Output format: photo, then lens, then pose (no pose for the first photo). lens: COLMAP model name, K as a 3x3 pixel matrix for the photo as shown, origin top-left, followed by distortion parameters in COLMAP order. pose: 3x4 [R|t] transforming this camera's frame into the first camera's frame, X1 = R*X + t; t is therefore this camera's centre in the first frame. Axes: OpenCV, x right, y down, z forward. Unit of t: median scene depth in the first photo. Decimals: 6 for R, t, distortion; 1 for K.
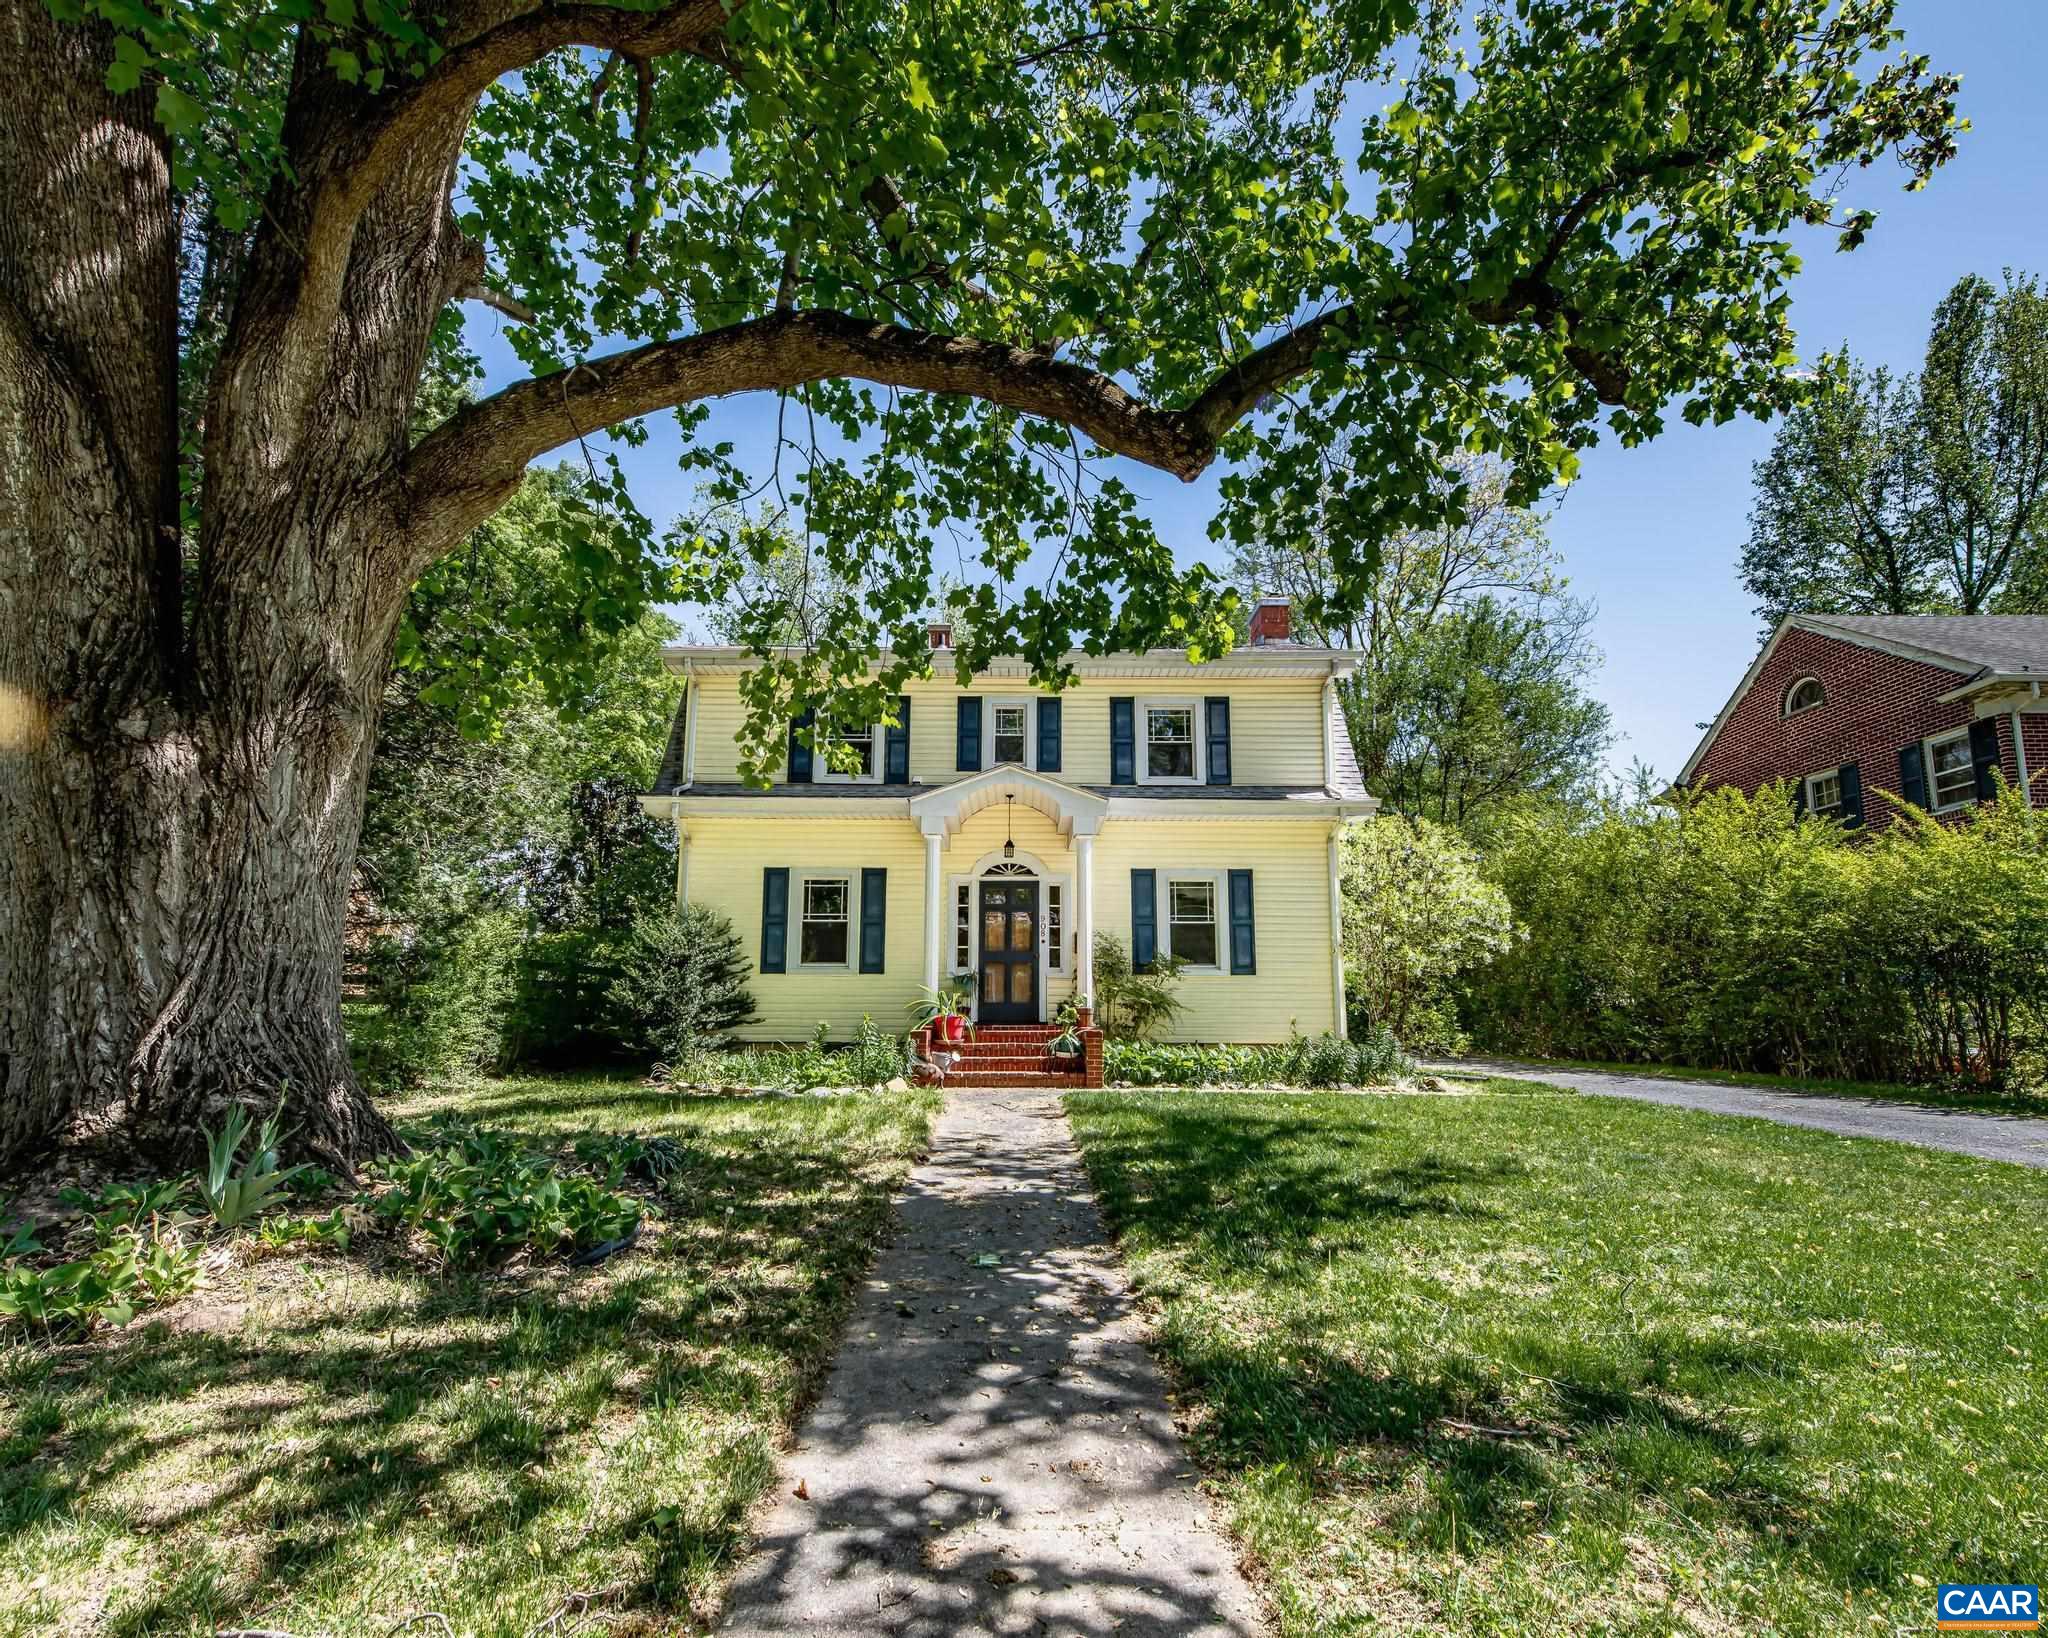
lens RADIAL K [[992.0, 0, 1036.1], [0, 992.0, 918.3], [0, 0, 1]] dist [0.022591, -0.007846]
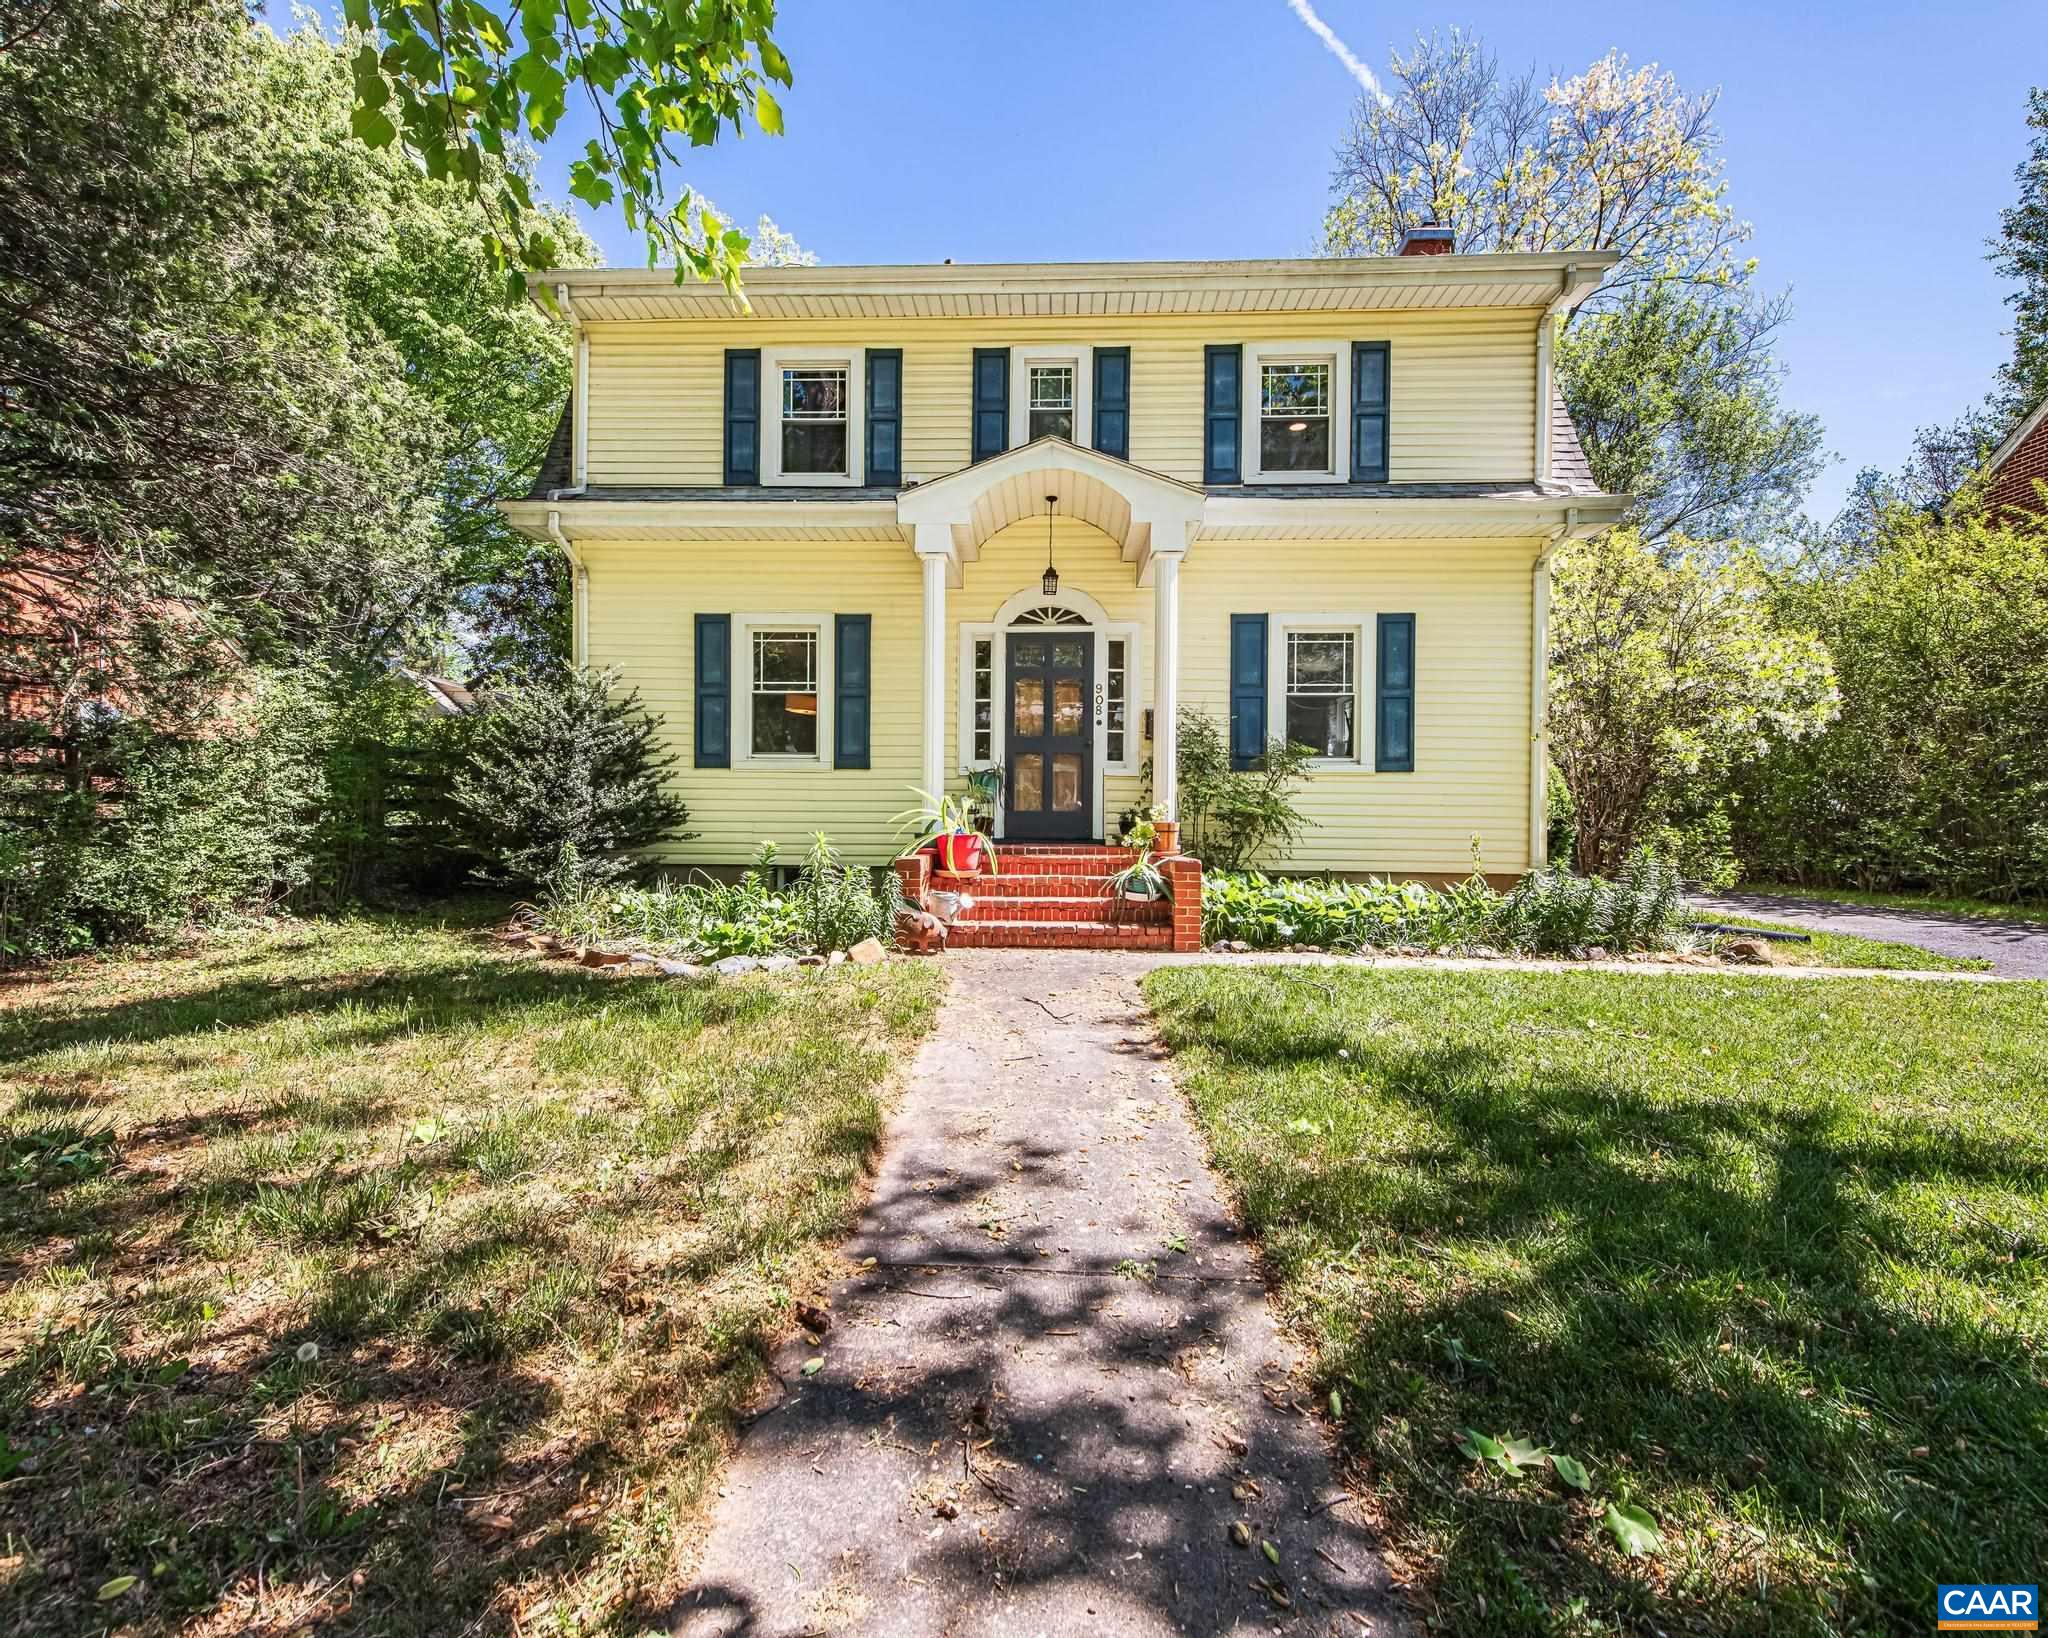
lens RADIAL K [[992.0, 0, 1014.9], [0, 992.0, 835.9], [0, 0, 1]] dist [0.022591, -0.007846]
pose [[0.998605, 0.006479, -0.052408, -0.014287], [0.000035, 0.992362, 0.123360, 0.016978], [0.052807, -0.123190, 0.990977, 0.311120]]
